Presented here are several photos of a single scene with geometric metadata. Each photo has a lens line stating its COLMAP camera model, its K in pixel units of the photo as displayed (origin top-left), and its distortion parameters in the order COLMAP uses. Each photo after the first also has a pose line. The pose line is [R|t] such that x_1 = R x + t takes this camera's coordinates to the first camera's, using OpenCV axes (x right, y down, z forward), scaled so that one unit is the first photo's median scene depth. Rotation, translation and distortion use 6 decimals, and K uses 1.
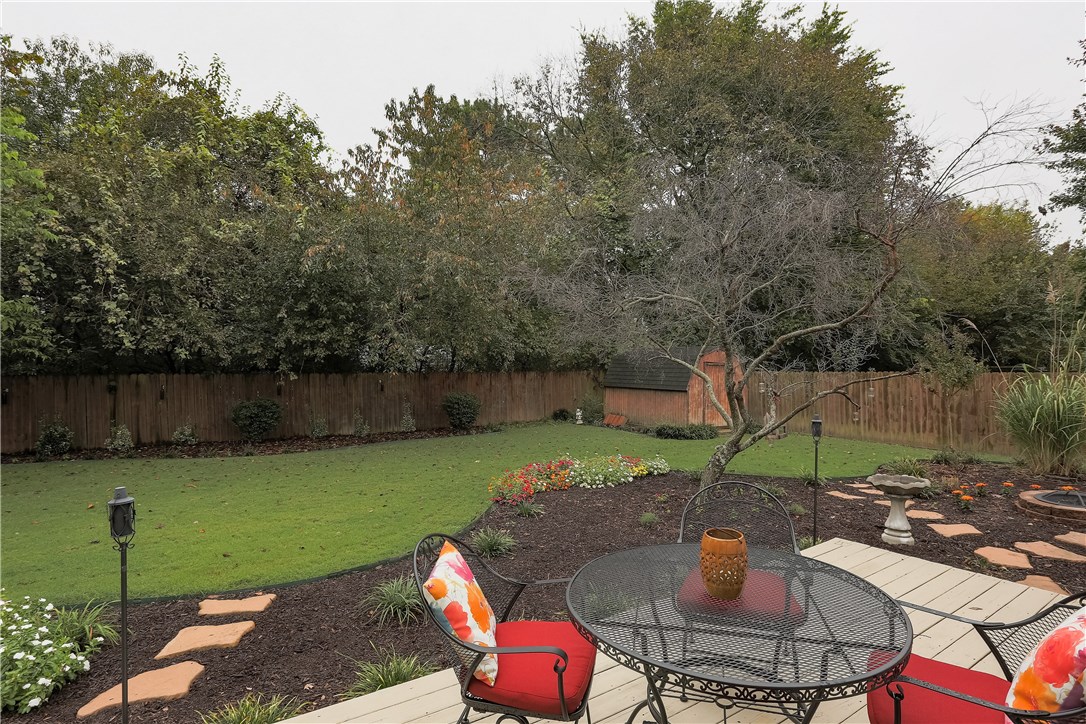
lens RADIAL K [[538.0, 0, 537.1], [0, 538.0, 364.1], [0, 0, 1]] dist [-0.032245, 0.001060]
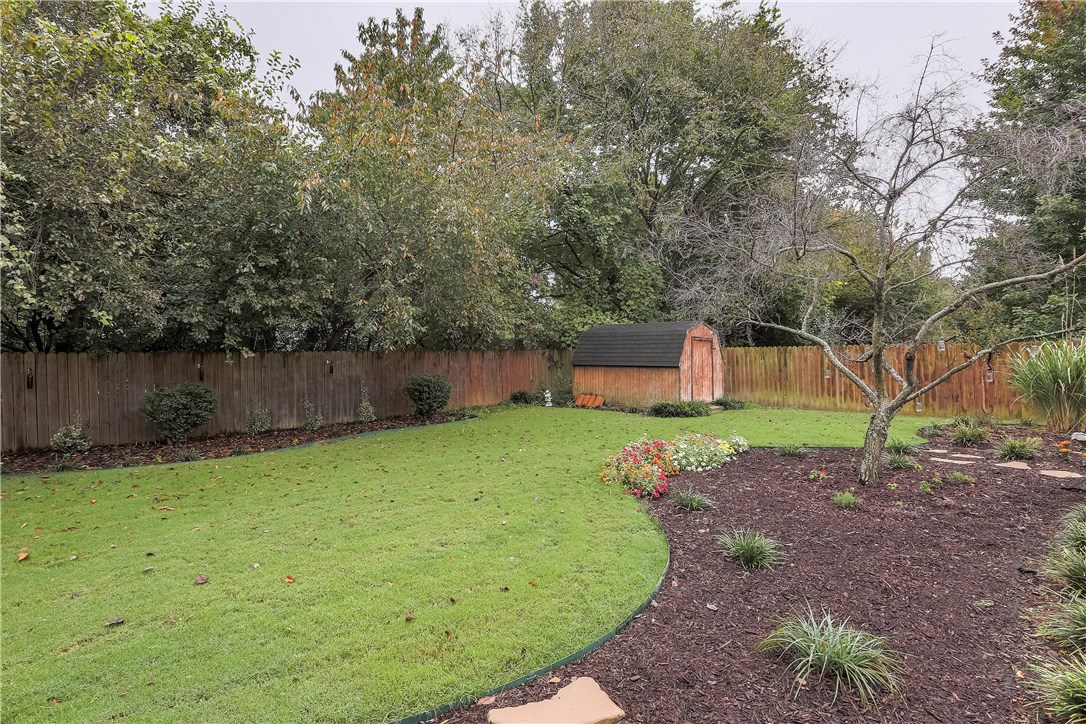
lens RADIAL K [[545.0, 0, 546.9], [0, 545.0, 335.8], [0, 0, 1]] dist [-0.025272, -0.000267]
pose [[0.966355, -0.001007, 0.257209, -0.197231], [0.008126, 0.999613, -0.026614, 0.018544], [-0.257083, 0.027809, 0.965989, 0.117661]]
